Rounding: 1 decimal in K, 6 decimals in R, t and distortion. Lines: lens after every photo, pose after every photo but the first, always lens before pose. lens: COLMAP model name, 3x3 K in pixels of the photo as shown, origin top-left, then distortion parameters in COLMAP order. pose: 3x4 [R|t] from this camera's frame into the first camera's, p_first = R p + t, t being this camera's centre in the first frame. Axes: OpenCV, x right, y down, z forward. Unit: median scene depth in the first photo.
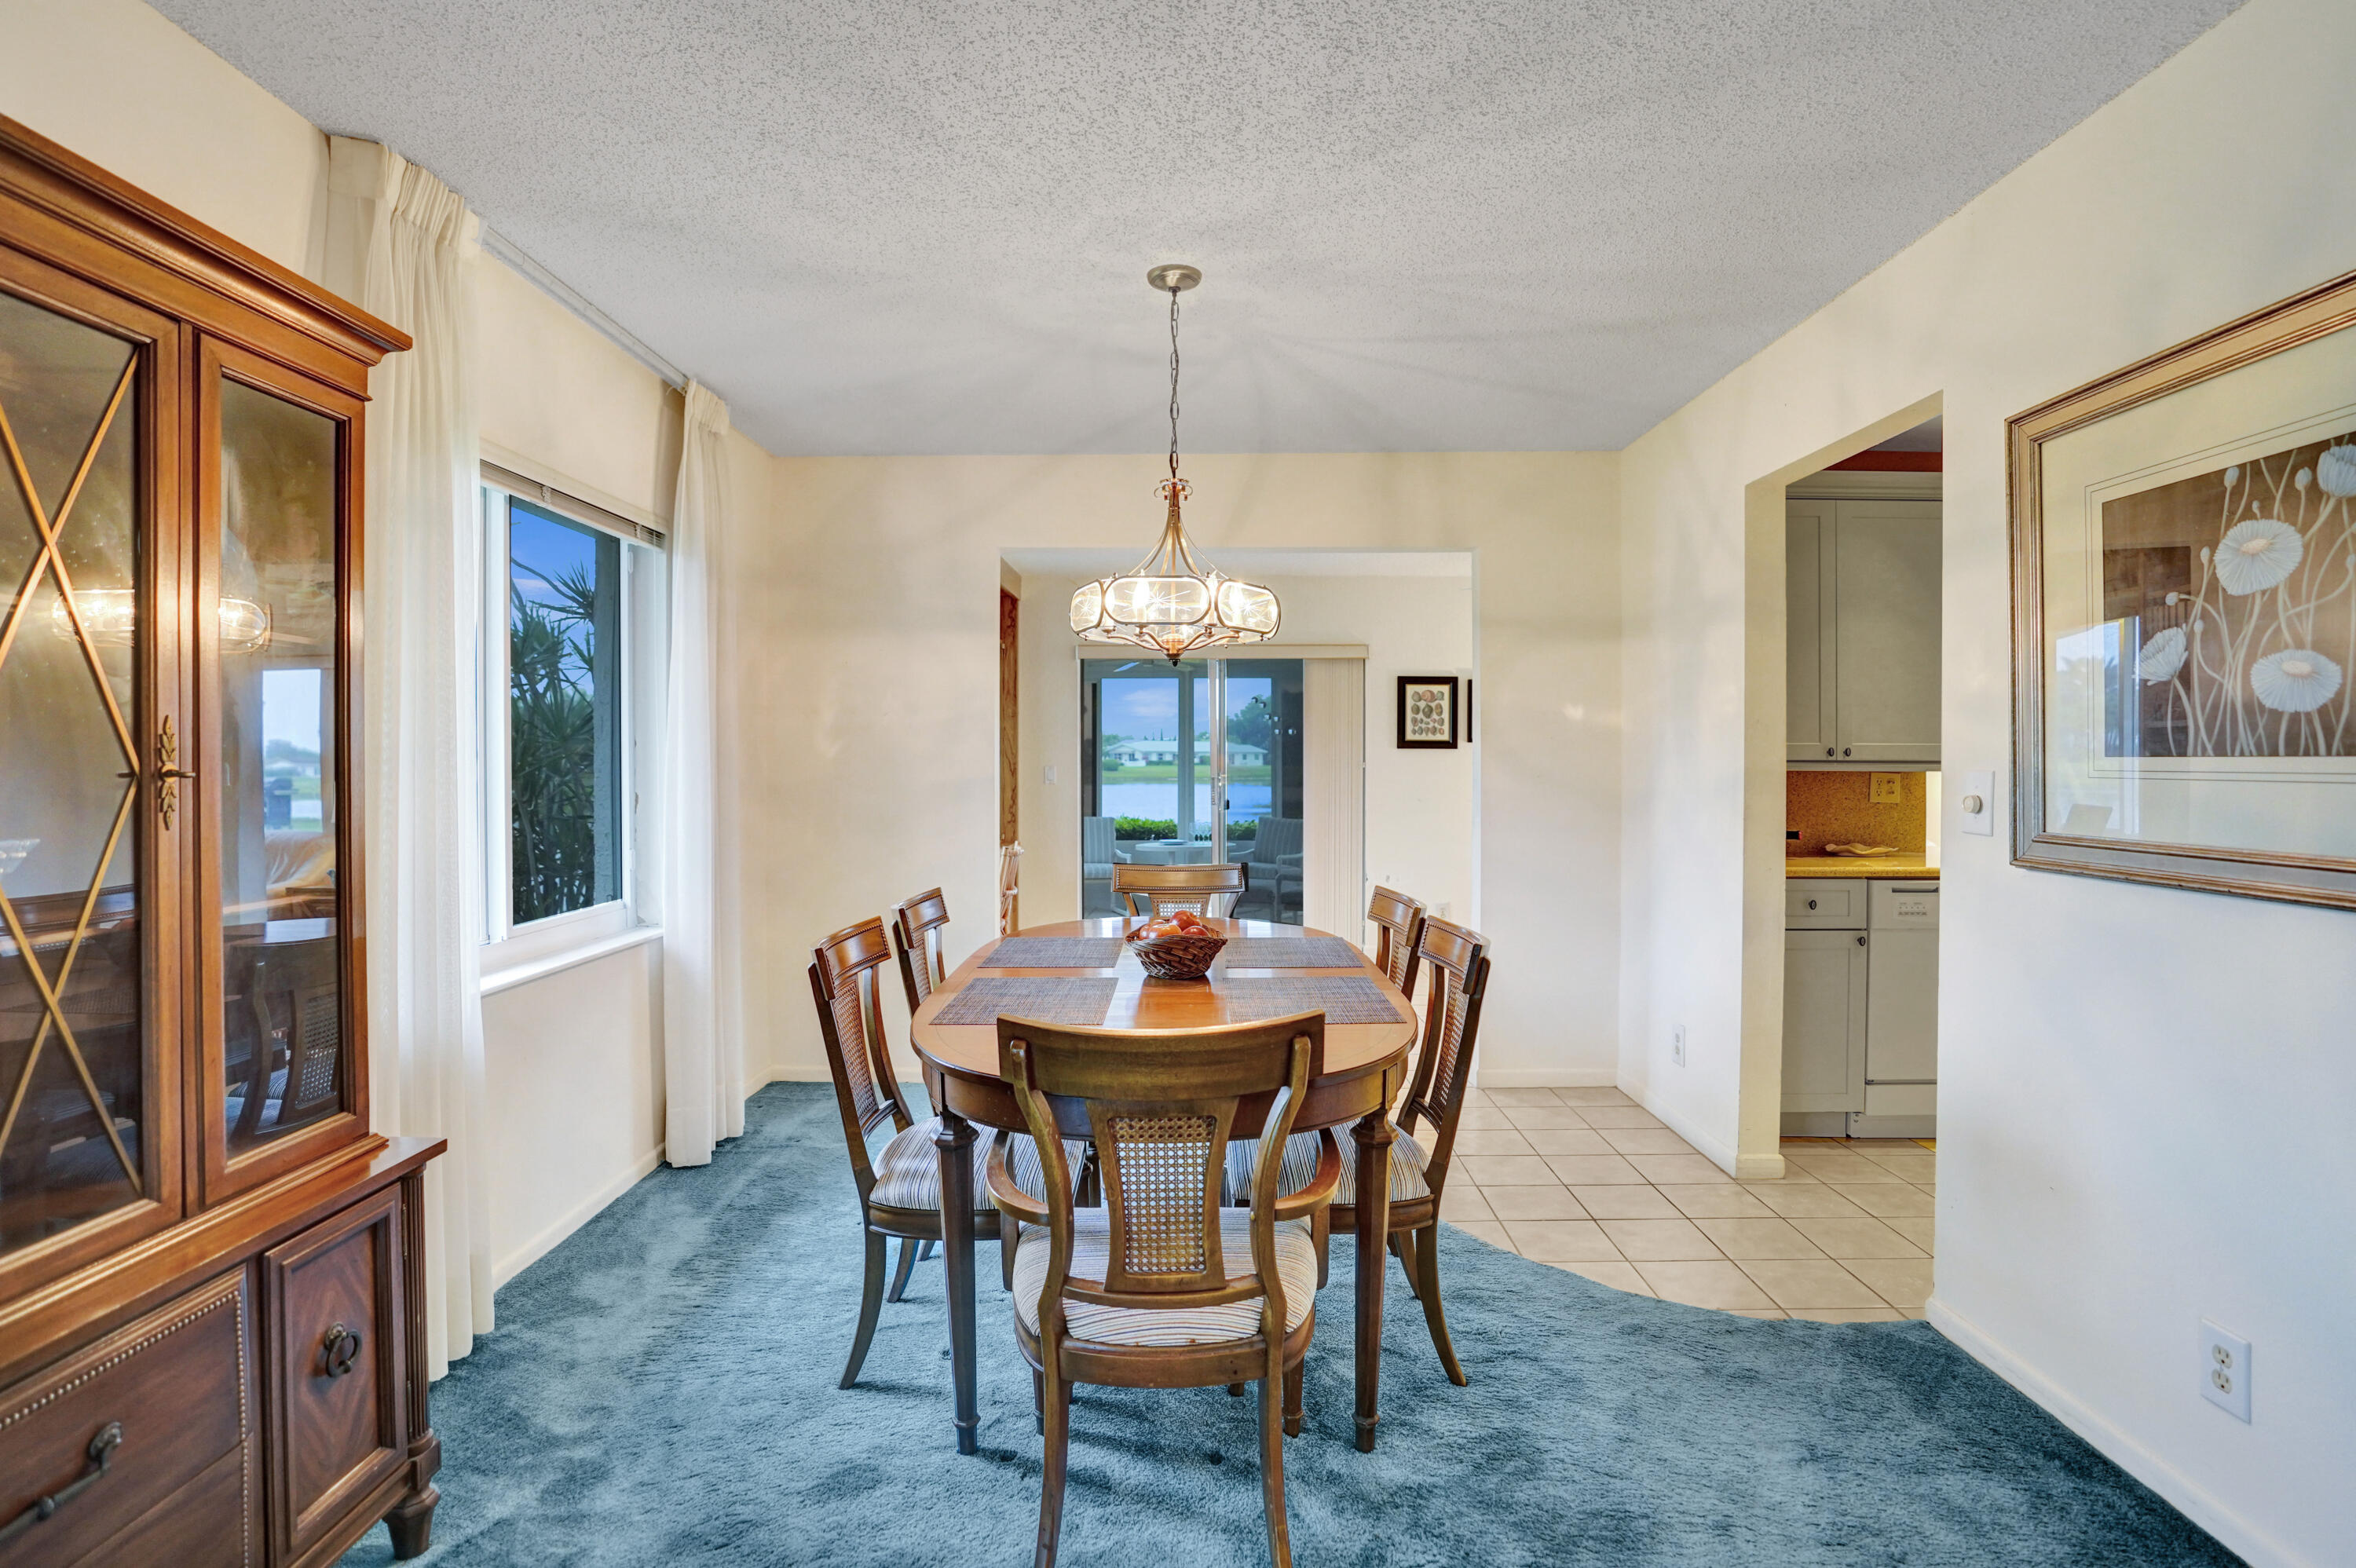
lens RADIAL K [[1162.8, 0, 1178.0], [0, 1162.8, 784.0], [0, 0, 1]] dist [-0.073849, 0.022180]
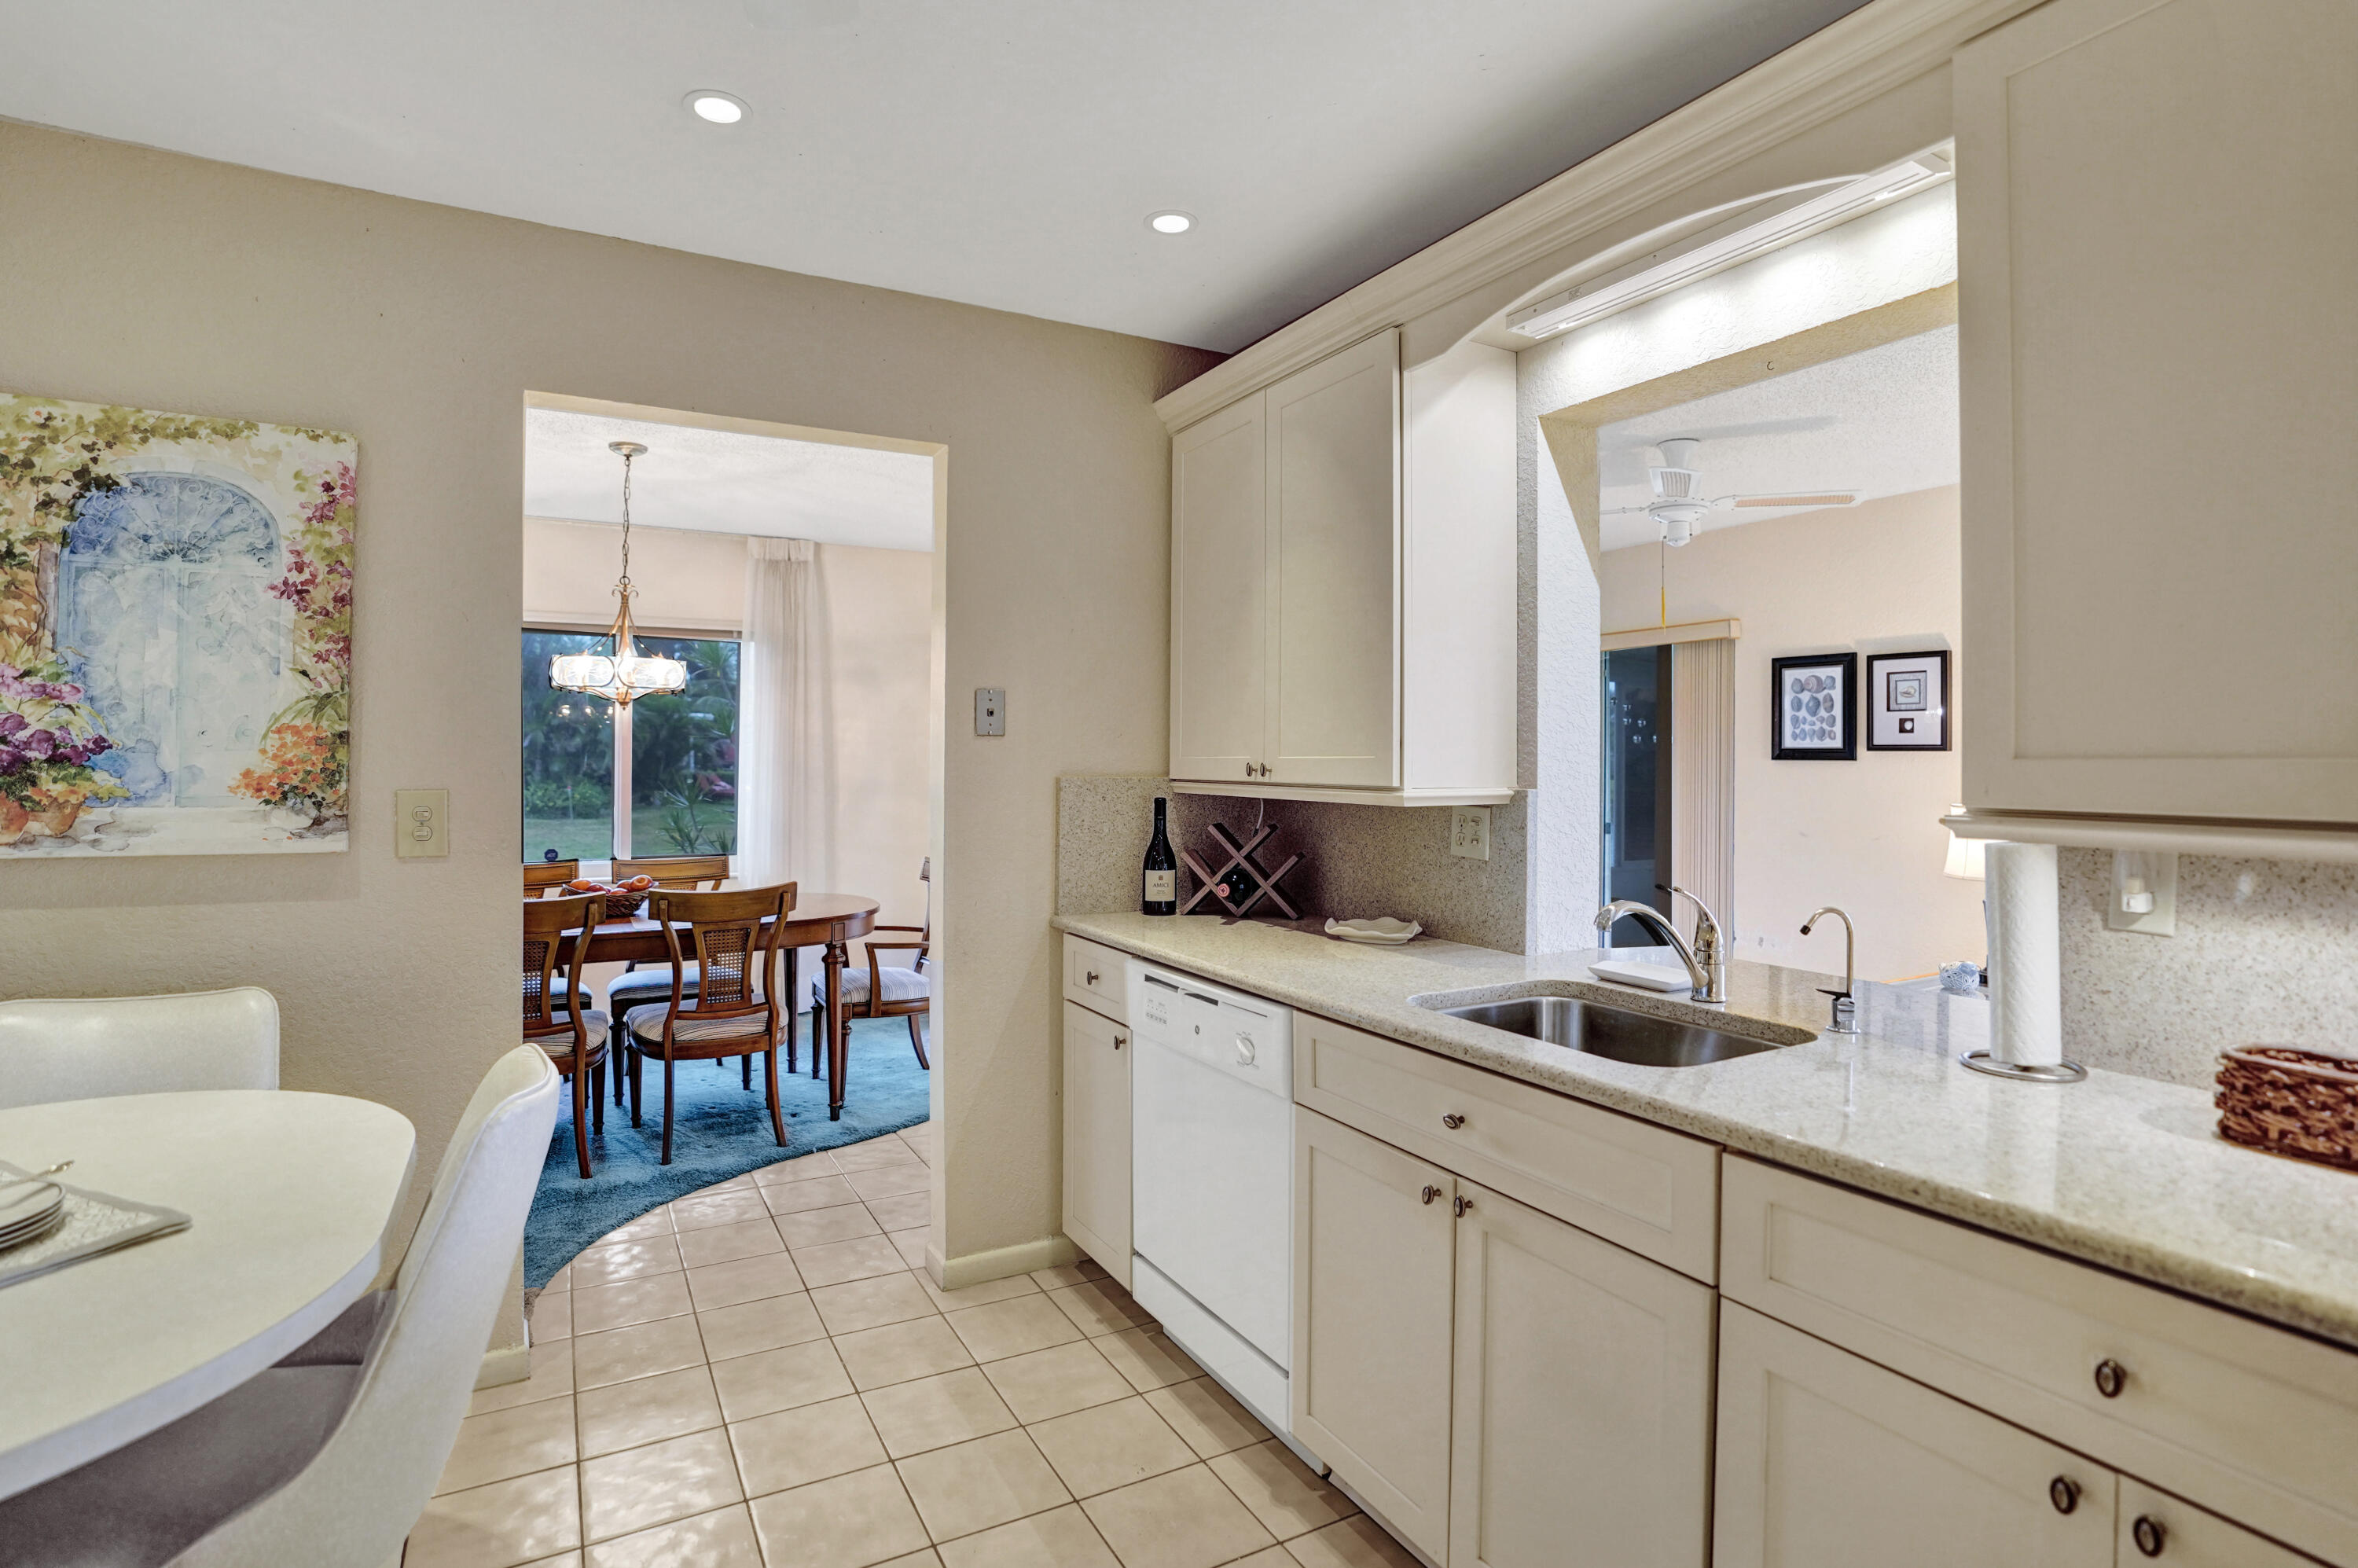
lens RADIAL K [[1163.9, 0, 1179.0], [0, 1163.9, 784.0], [0, 0, 1]] dist [-0.073849, 0.022180]
pose [[0.496861, 0.014758, -0.867705, 0.617005], [-0.020895, 0.999769, 0.005039, -0.012017], [0.867579, 0.015627, 0.497054, 0.337785]]
